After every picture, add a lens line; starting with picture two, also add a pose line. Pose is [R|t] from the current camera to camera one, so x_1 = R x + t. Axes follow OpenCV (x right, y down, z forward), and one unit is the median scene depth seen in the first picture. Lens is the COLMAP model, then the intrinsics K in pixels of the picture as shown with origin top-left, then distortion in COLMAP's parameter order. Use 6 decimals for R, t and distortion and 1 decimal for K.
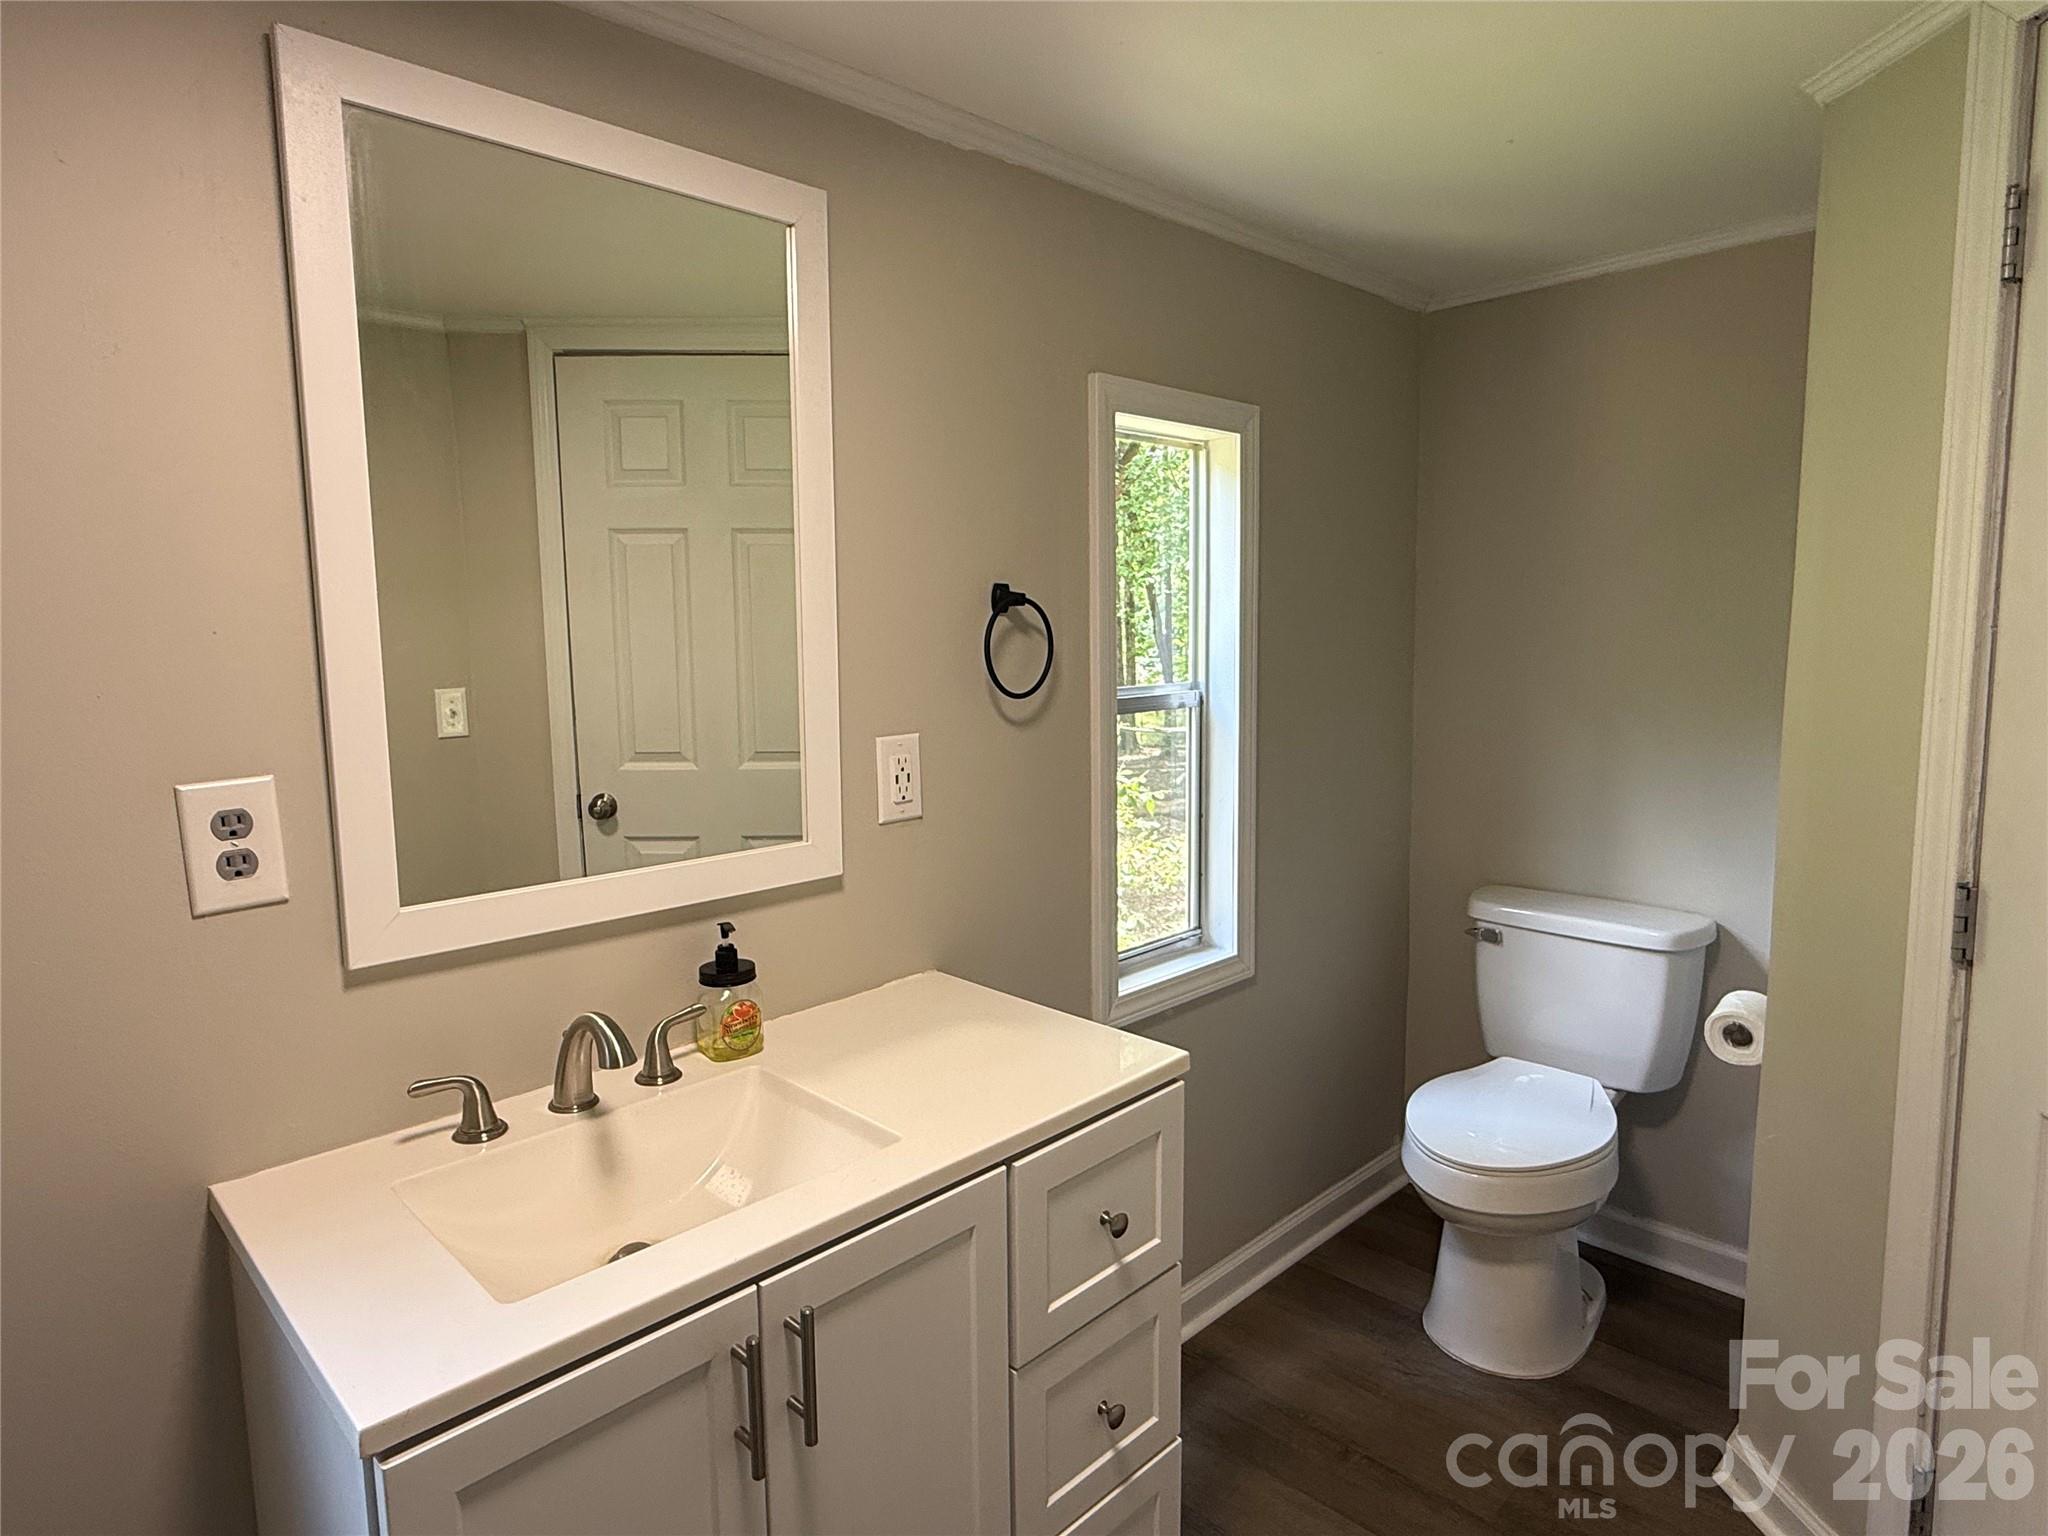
lens RADIAL K [[1151.8, 0, 1027.6], [0, 1151.8, 757.2], [0, 0, 1]] dist [-0.000372, -0.000620]
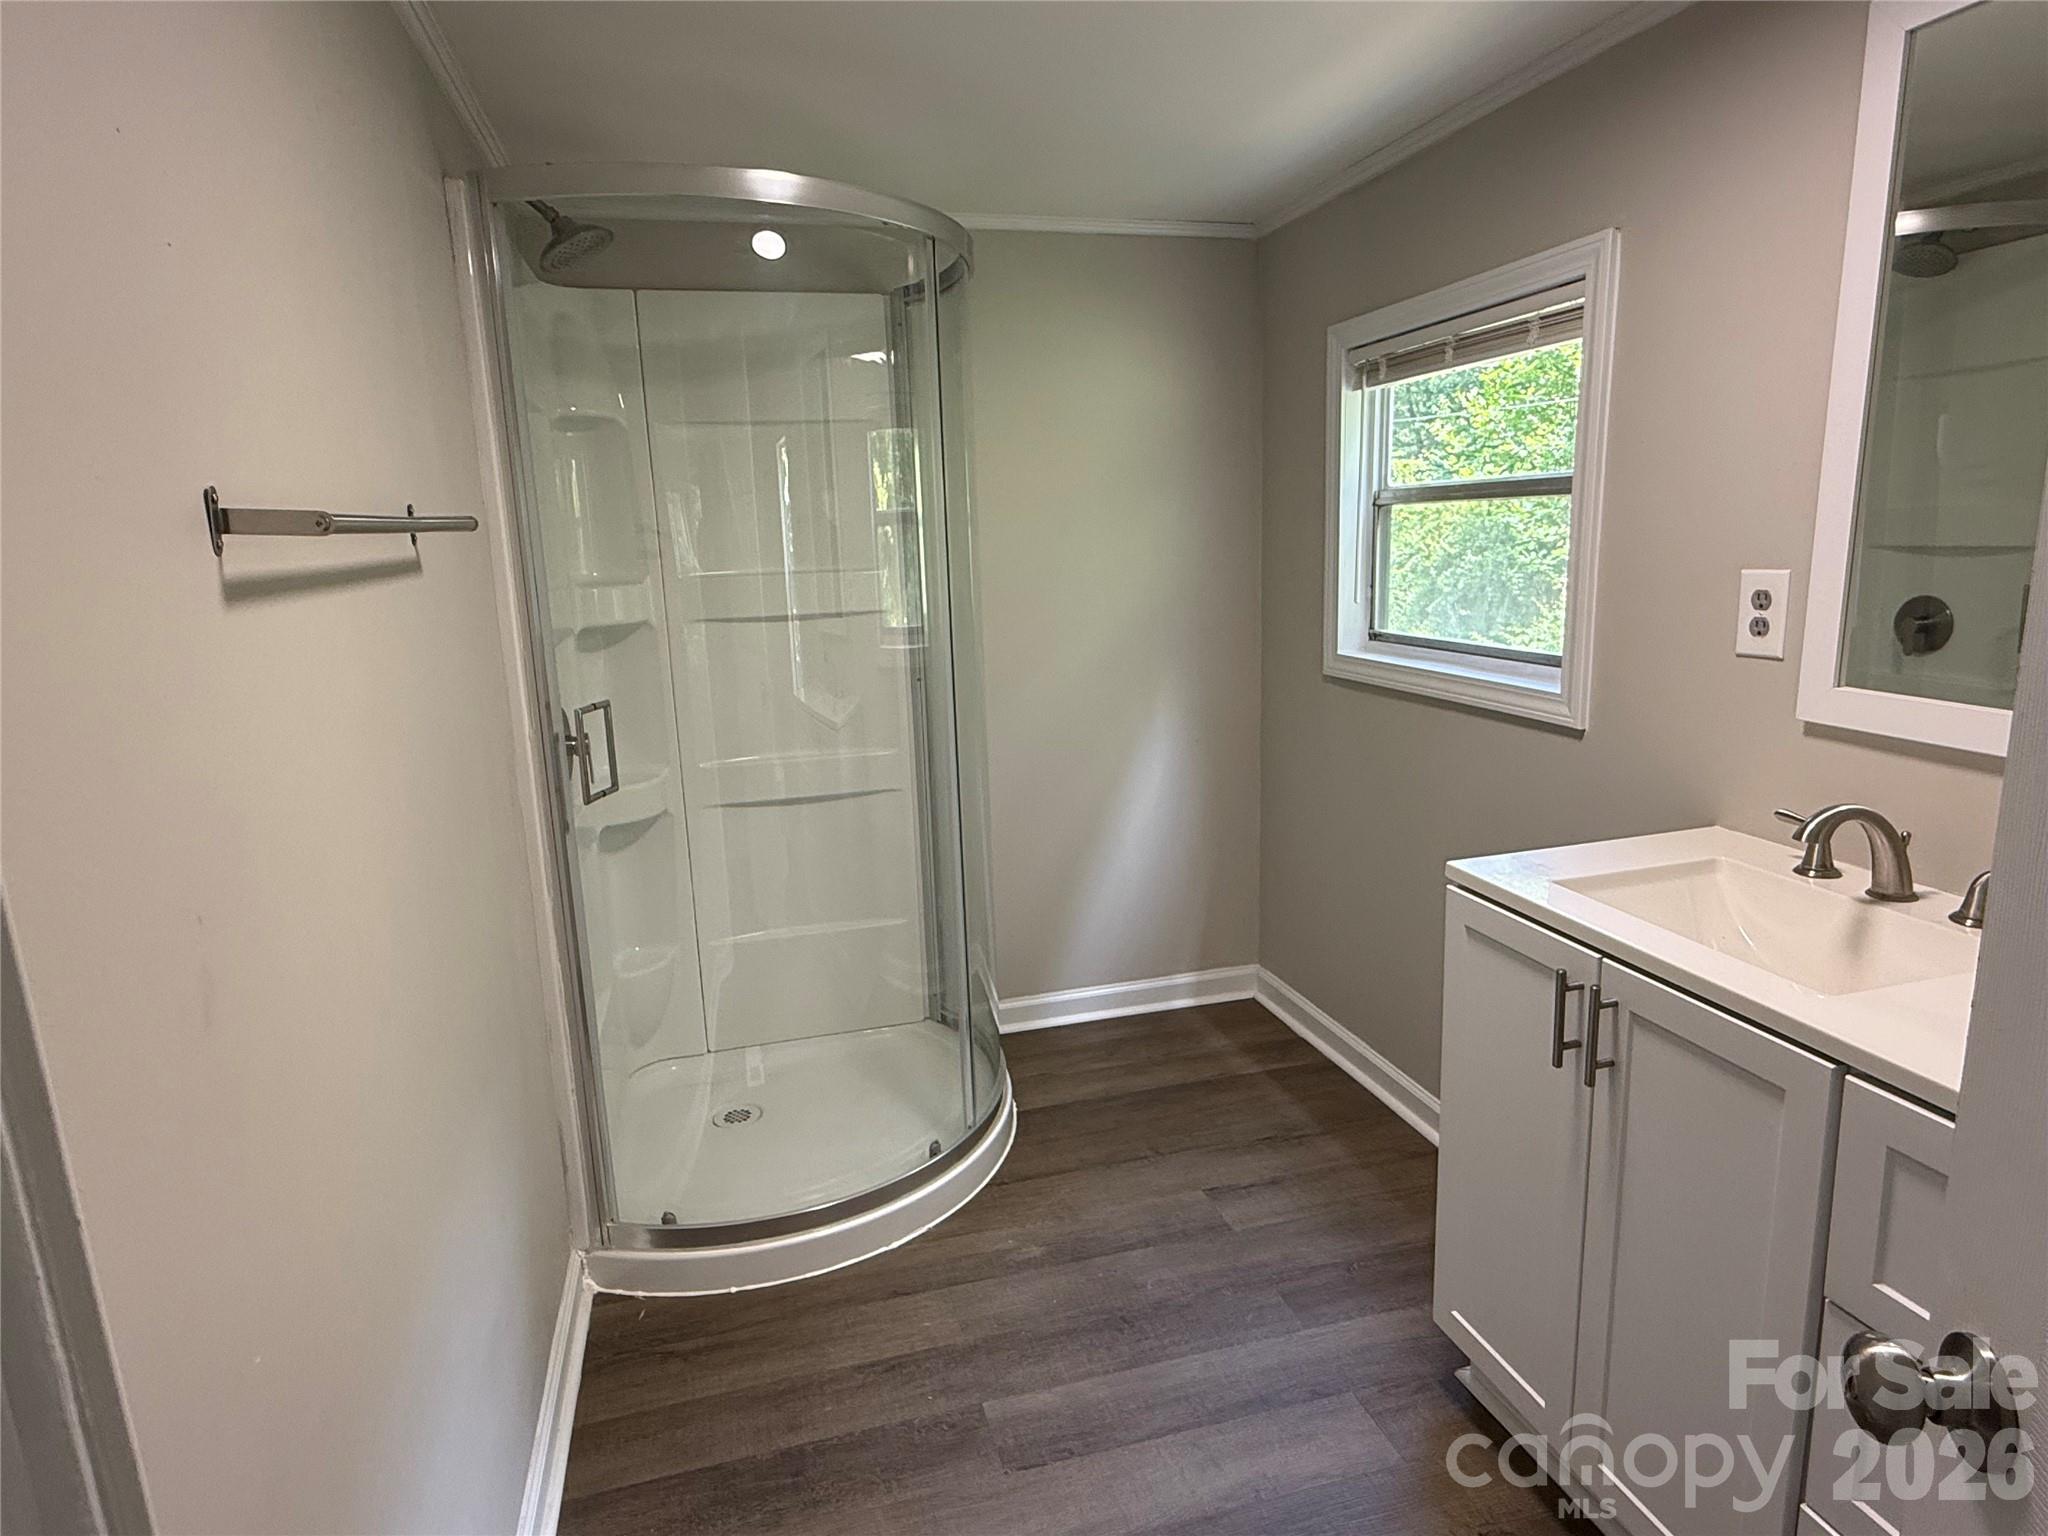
lens RADIAL K [[1151.8, 0, 1027.6], [0, 1151.8, 757.2], [0, 0, 1]] dist [-0.000372, -0.000620]
pose [[-0.497783, 0.208878, -0.841773, 1.106673], [-0.053409, 0.961341, 0.270131, -0.100073], [0.865656, 0.179425, -0.467383, 0.907892]]
